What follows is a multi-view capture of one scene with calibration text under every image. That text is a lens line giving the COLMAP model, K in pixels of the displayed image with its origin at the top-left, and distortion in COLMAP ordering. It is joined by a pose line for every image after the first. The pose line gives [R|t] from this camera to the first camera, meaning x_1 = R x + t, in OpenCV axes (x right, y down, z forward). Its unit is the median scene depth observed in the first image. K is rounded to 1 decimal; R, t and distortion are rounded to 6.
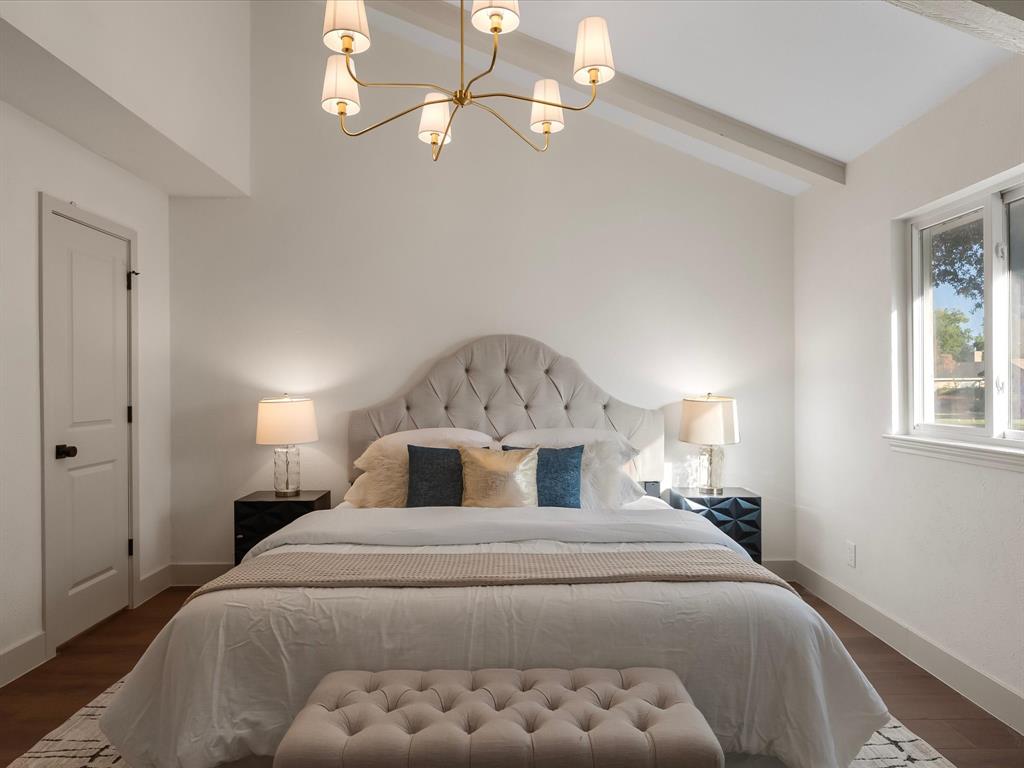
lens RADIAL K [[649.3, 0, 512.0], [0, 649.3, 384.0], [0, 0, 1]] dist [-0.006187, -0.001861]
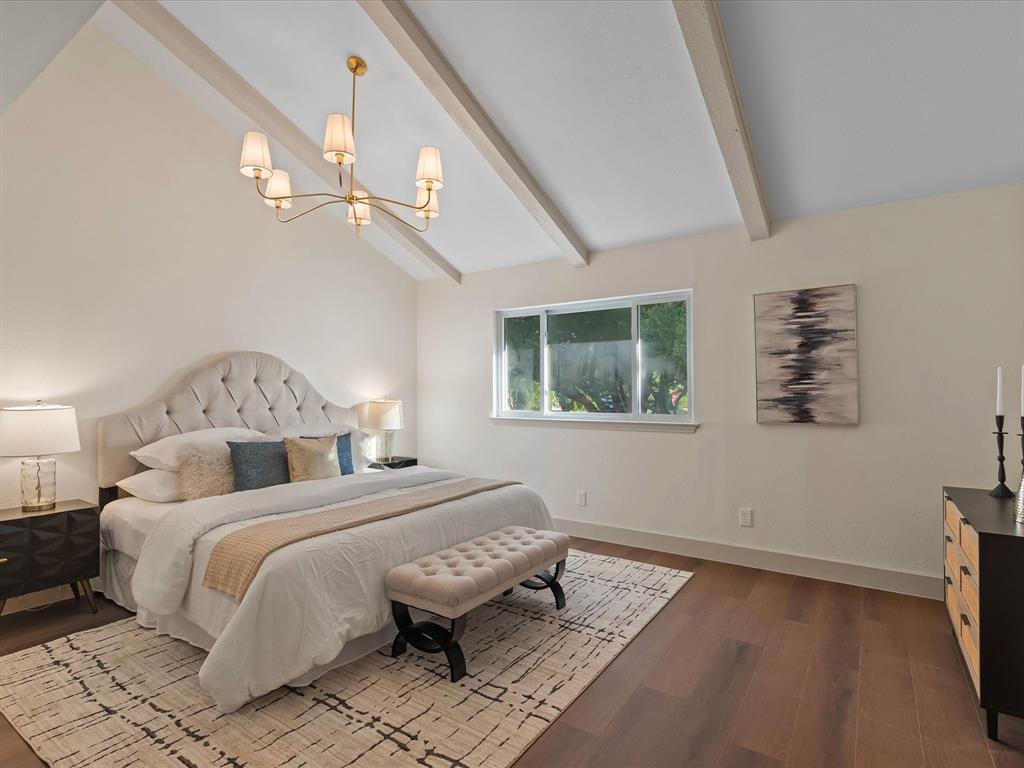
lens RADIAL K [[547.3, 0, 512.0], [0, 547.3, 384.0], [0, 0, 1]] dist [-0.001797, -0.001578]
pose [[0.568001, 0.014244, 0.822904, -0.628444], [-0.003584, 0.999884, -0.014834, -0.000086], [-0.823020, 0.005477, 0.567986, -0.013855]]
